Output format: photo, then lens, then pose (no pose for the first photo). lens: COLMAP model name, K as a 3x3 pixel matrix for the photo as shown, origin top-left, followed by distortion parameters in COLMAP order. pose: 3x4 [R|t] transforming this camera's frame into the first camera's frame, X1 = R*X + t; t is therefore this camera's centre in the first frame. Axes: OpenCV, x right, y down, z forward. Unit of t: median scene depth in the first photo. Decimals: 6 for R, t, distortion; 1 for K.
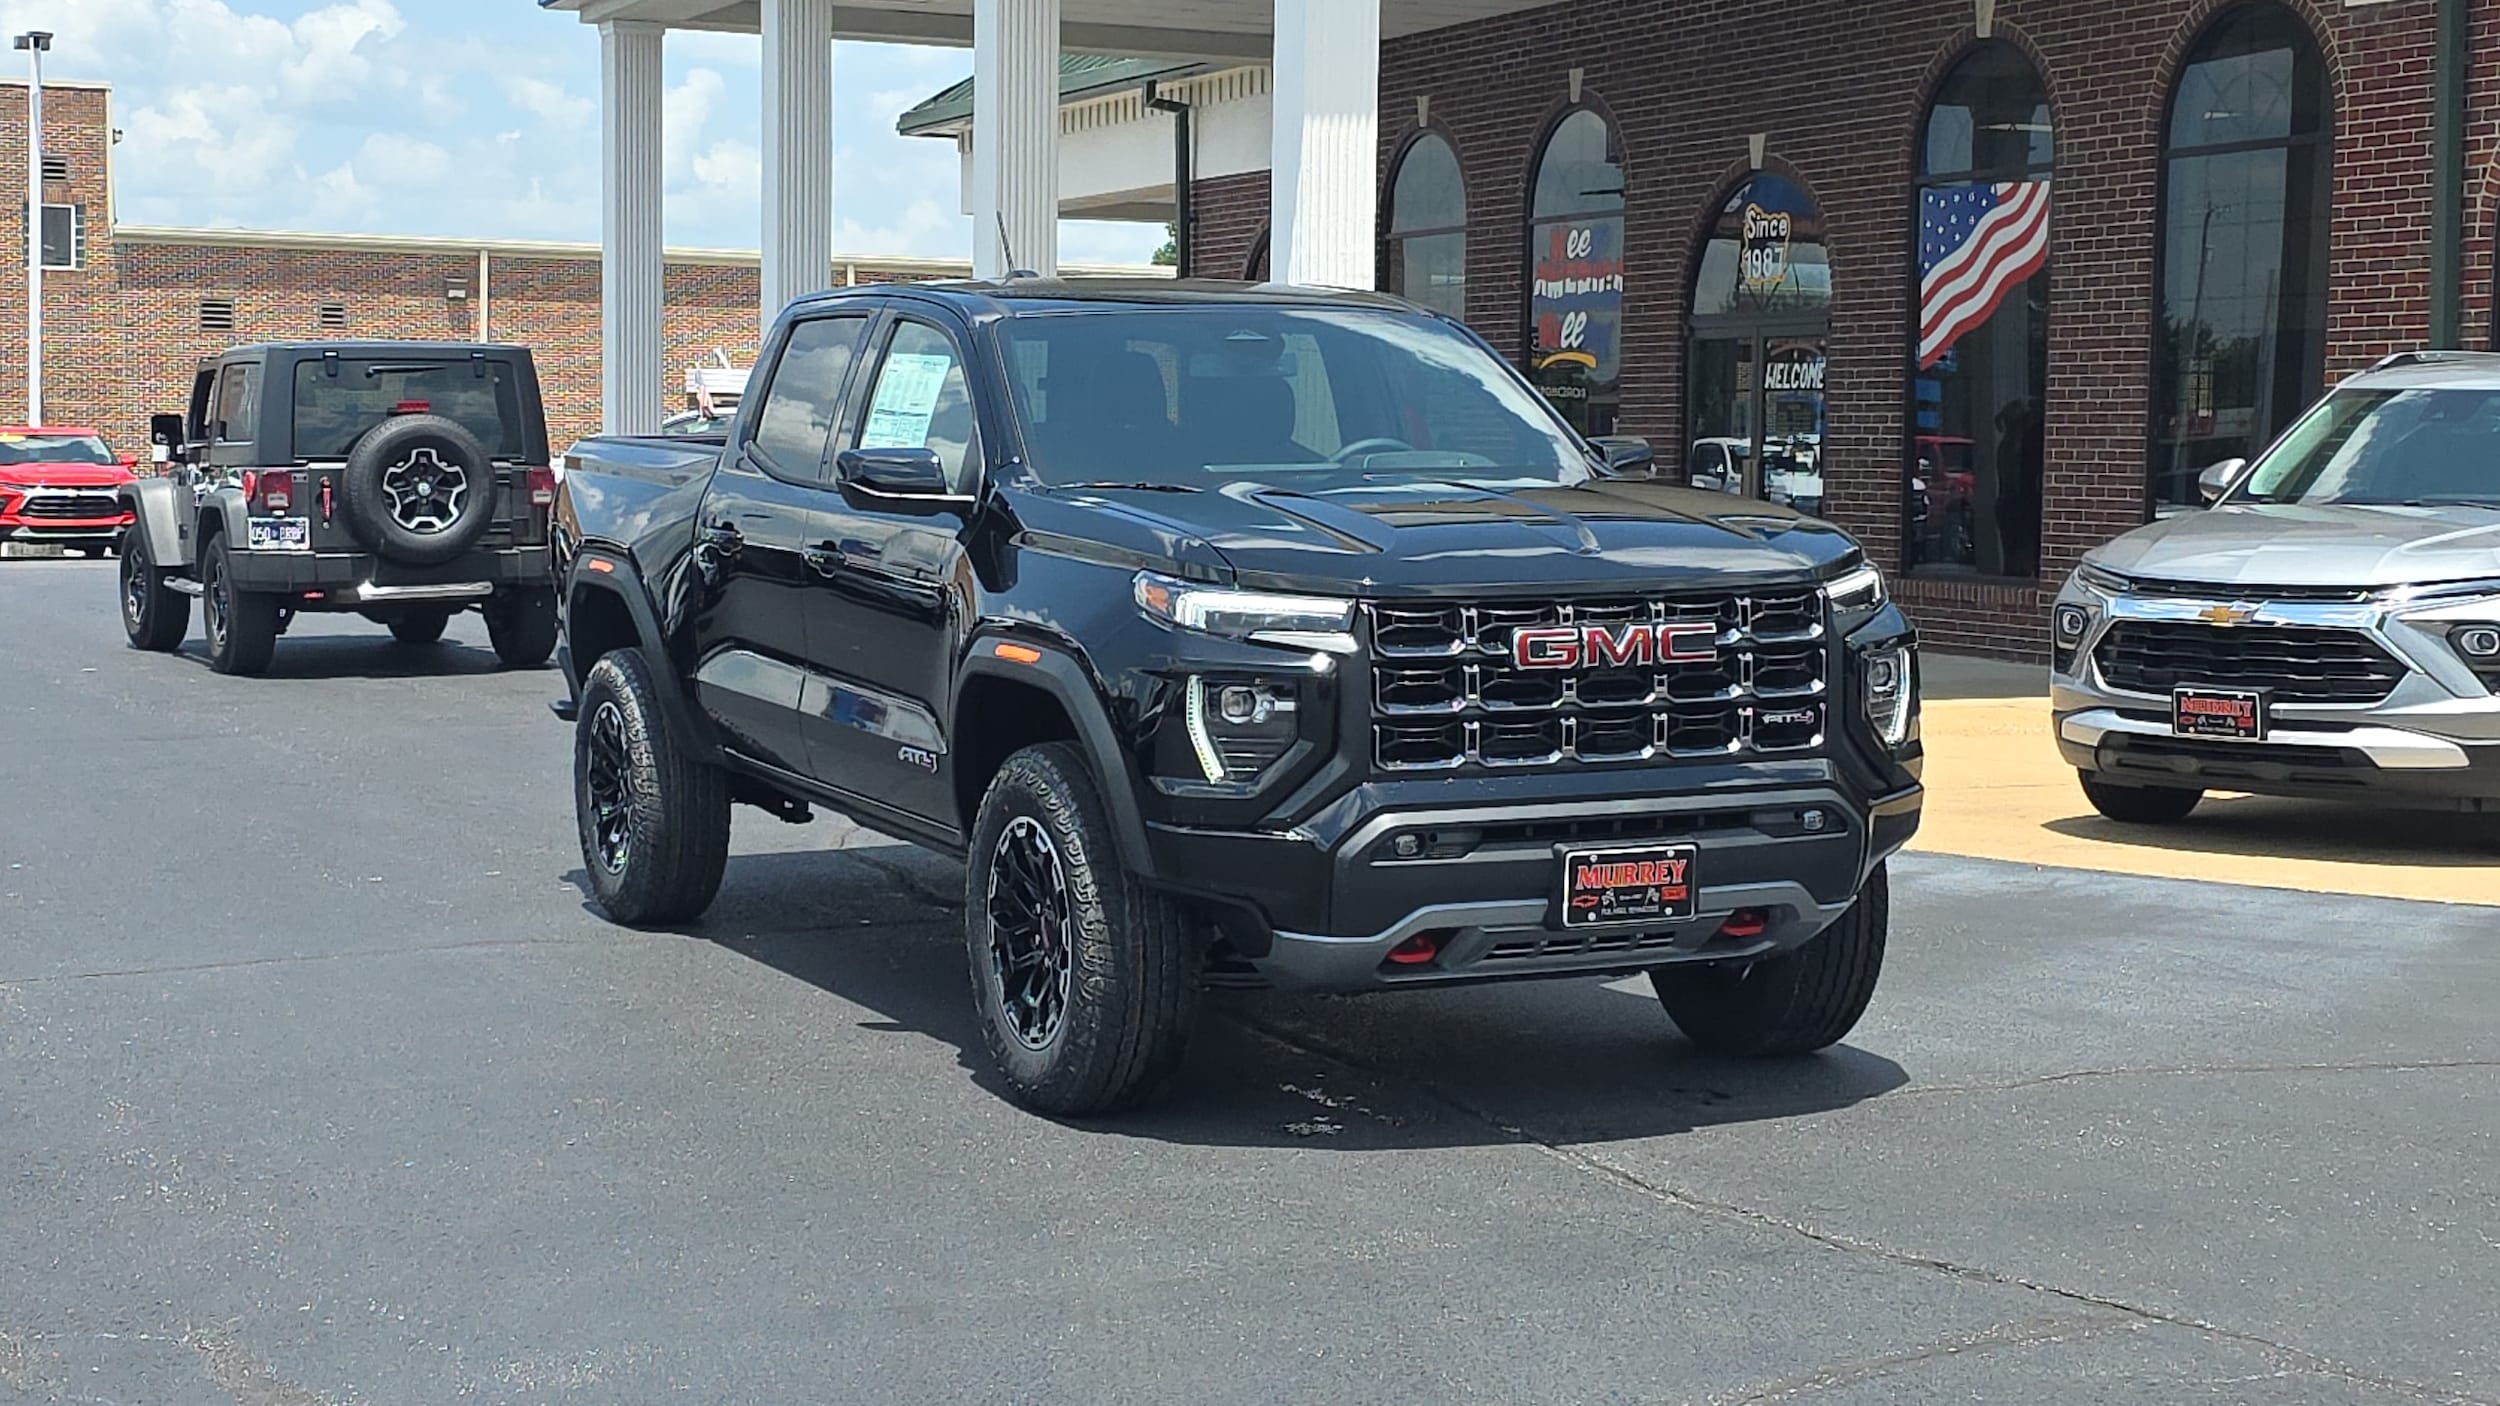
lens RADIAL K [[3332.6, 0, 1278.3], [0, 3332.6, 709.7], [0, 0, 1]] dist [0.228917, -0.084320]
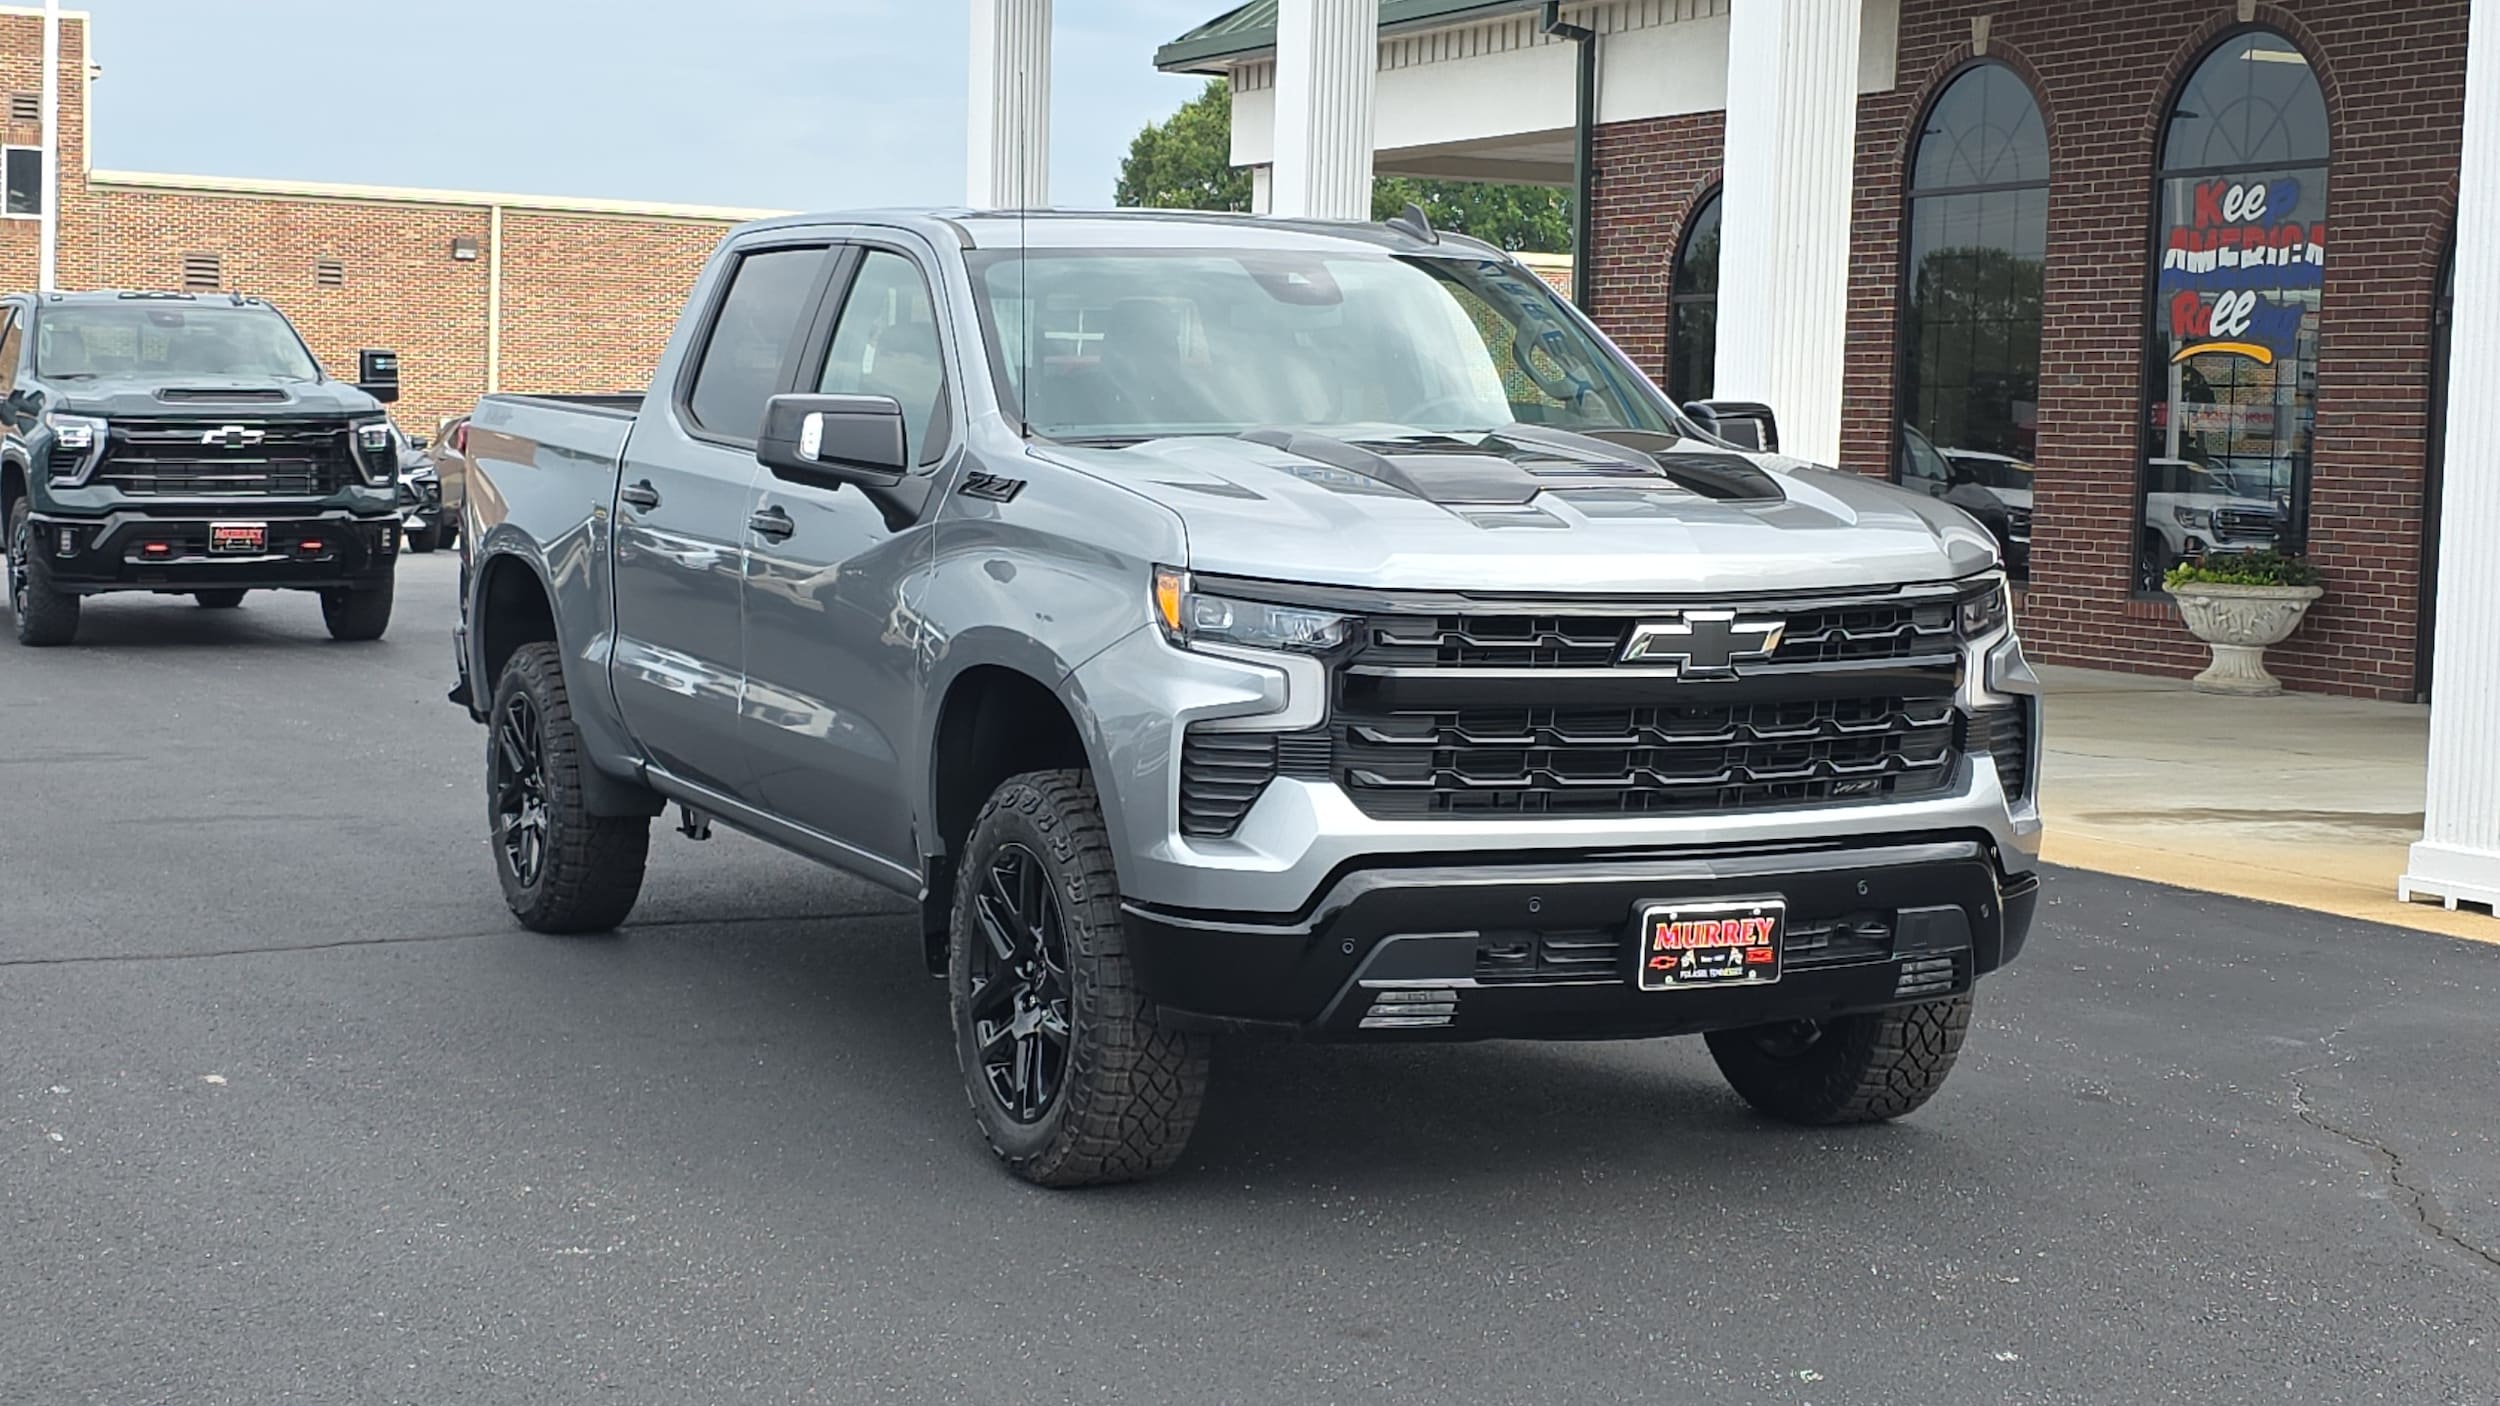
lens RADIAL K [[3521.4, 0, 1331.0], [0, 3521.4, 704.1], [0, 0, 1]] dist [0.060667, -0.037229]
pose [[0.999046, 0.023390, 0.036868, -0.129197], [-0.023097, 0.999698, -0.008368, -0.010167], [-0.037052, 0.007508, 0.999285, 0.167635]]
